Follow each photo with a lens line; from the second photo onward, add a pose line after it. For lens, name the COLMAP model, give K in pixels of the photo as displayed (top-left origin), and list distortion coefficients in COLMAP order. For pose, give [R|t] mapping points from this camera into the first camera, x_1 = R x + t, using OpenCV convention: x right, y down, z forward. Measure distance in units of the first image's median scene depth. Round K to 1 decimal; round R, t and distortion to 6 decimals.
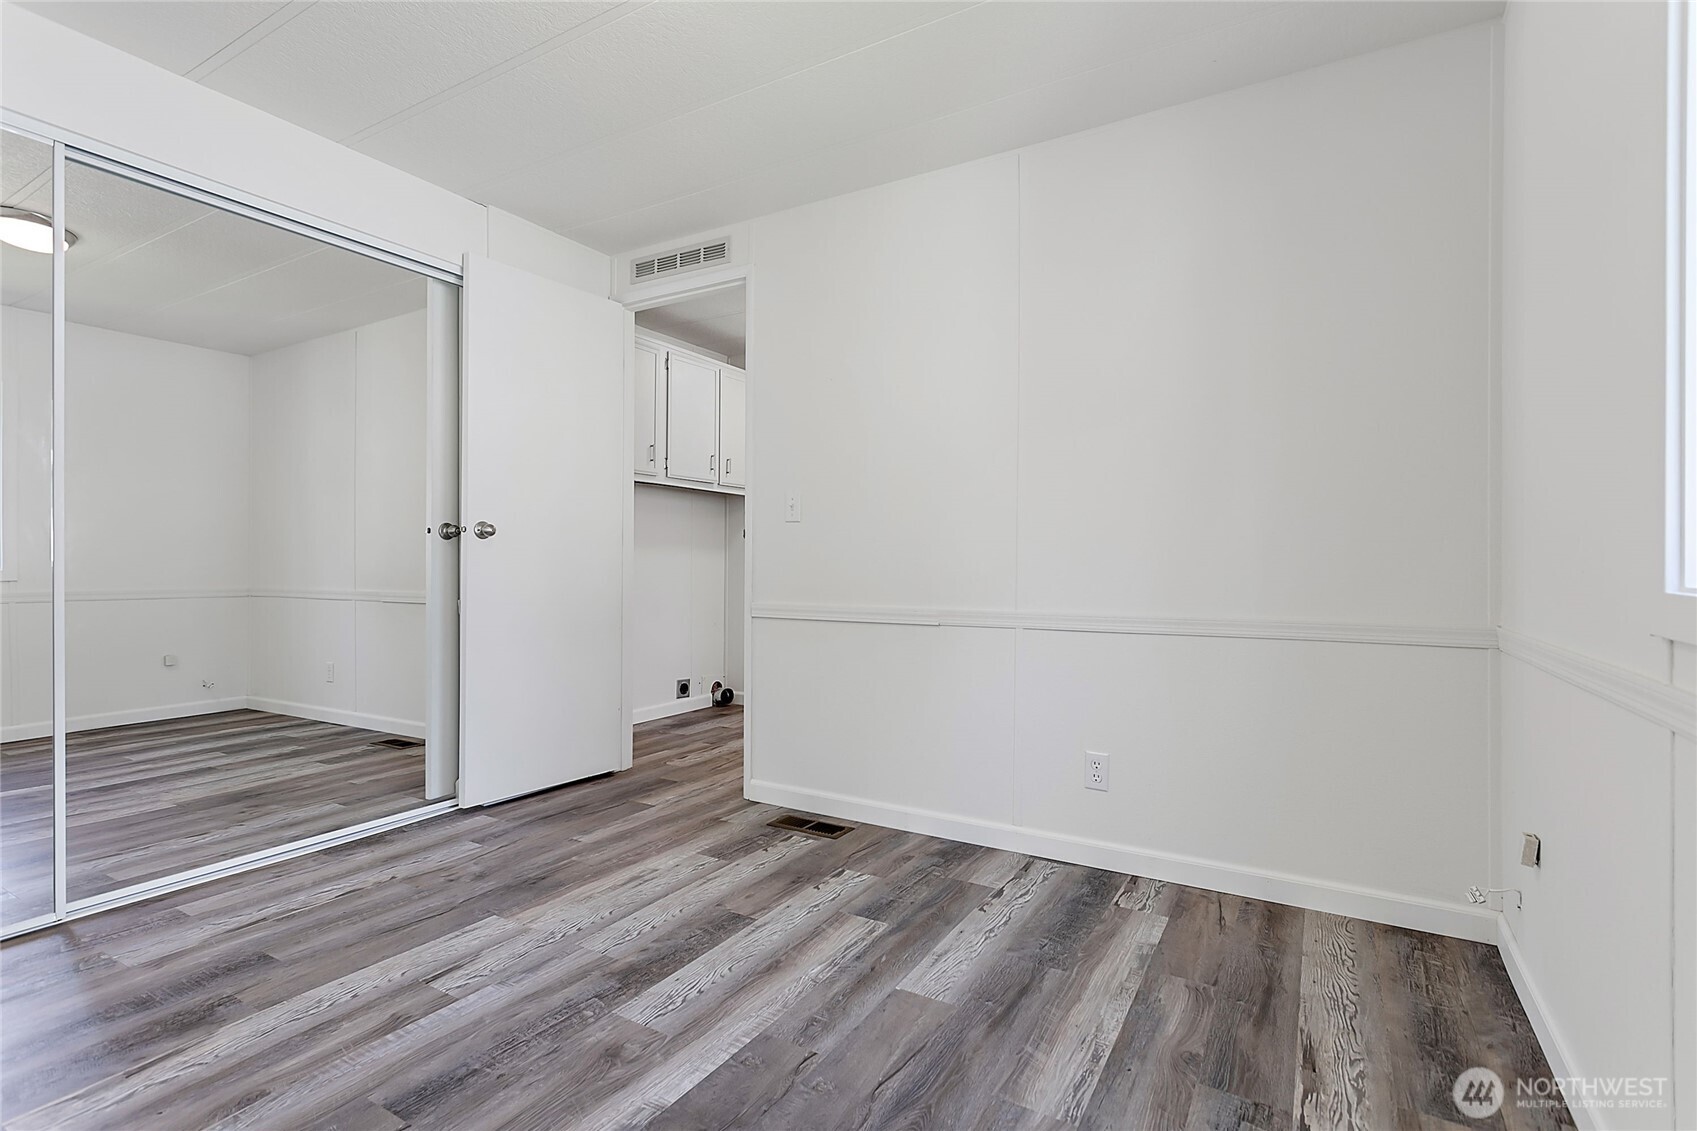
lens RADIAL K [[808.6, 0, 848.5], [0, 808.6, 564.0], [0, 0, 1]] dist [0.000079, 0.001547]
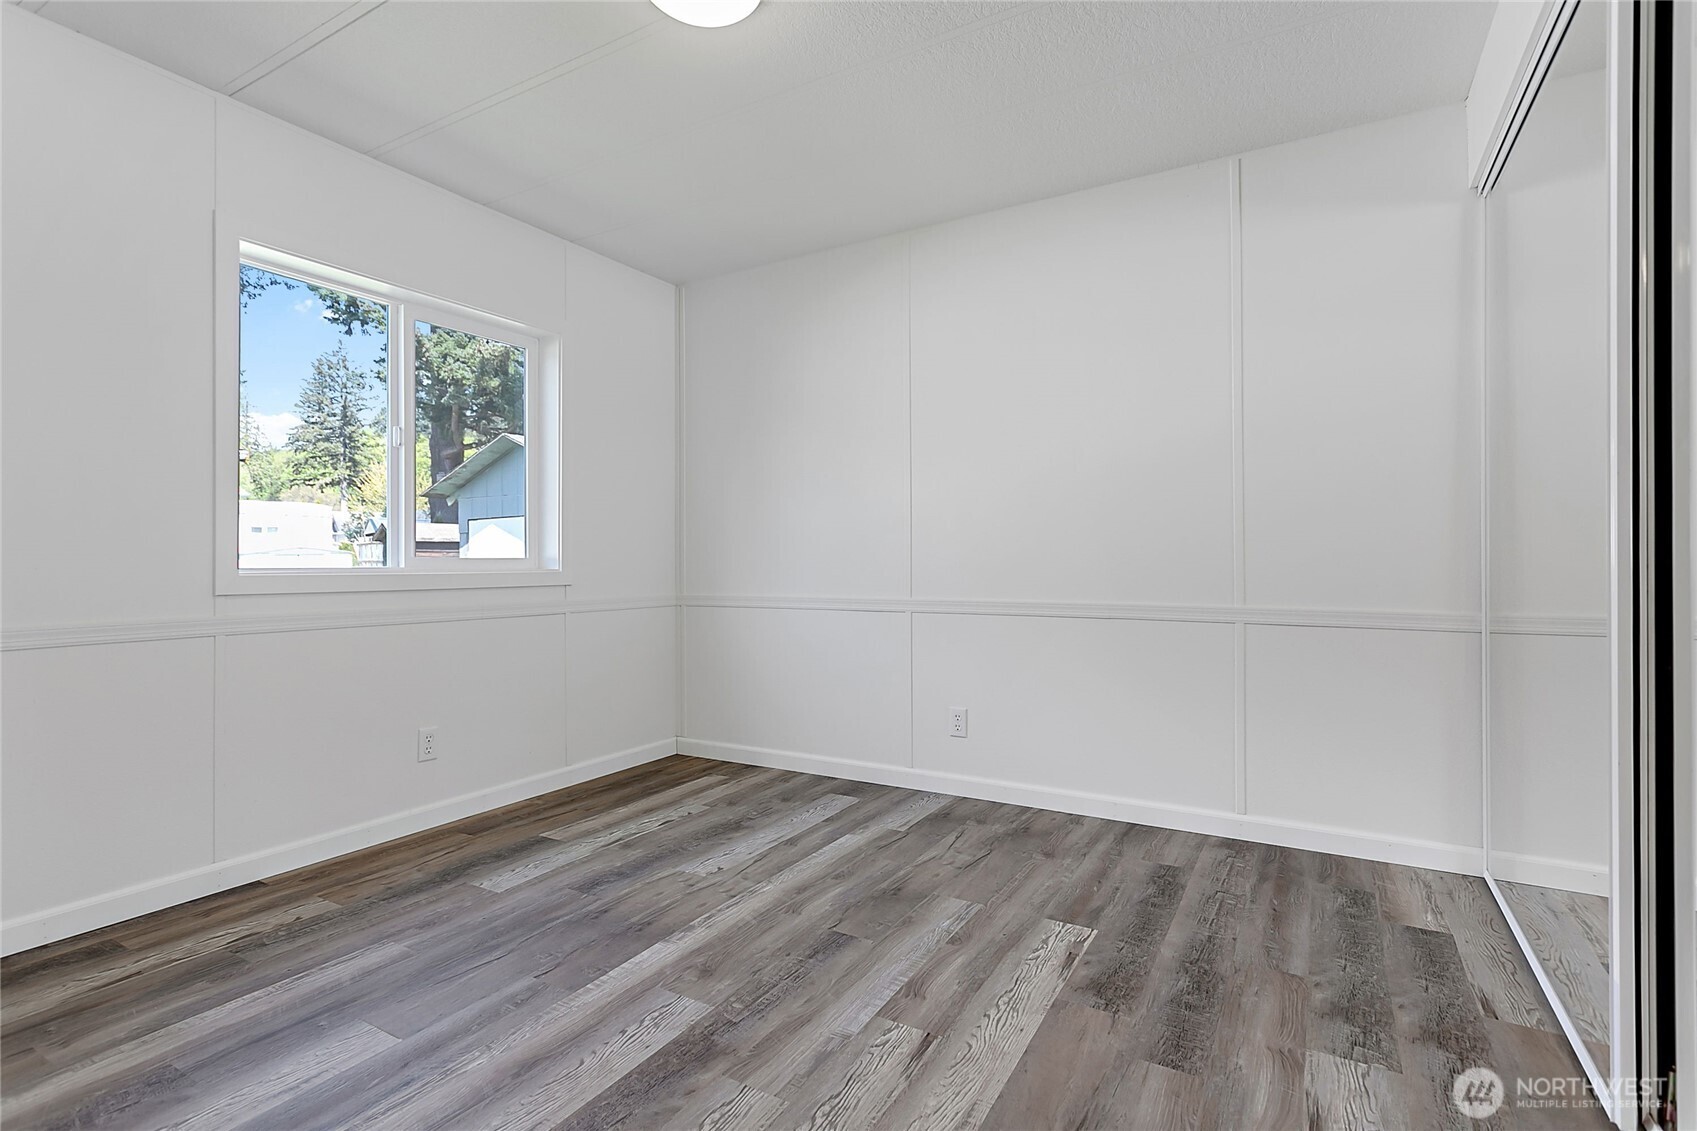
lens RADIAL K [[808.6, 0, 849.1], [0, 808.6, 561.1], [0, 0, 1]] dist [0.000079, 0.001547]
pose [[-0.999998, 0.000166, -0.002194, -0.461008], [0.000159, 0.999995, 0.003042, -0.006096], [0.002195, 0.003042, -0.999993, 2.020275]]
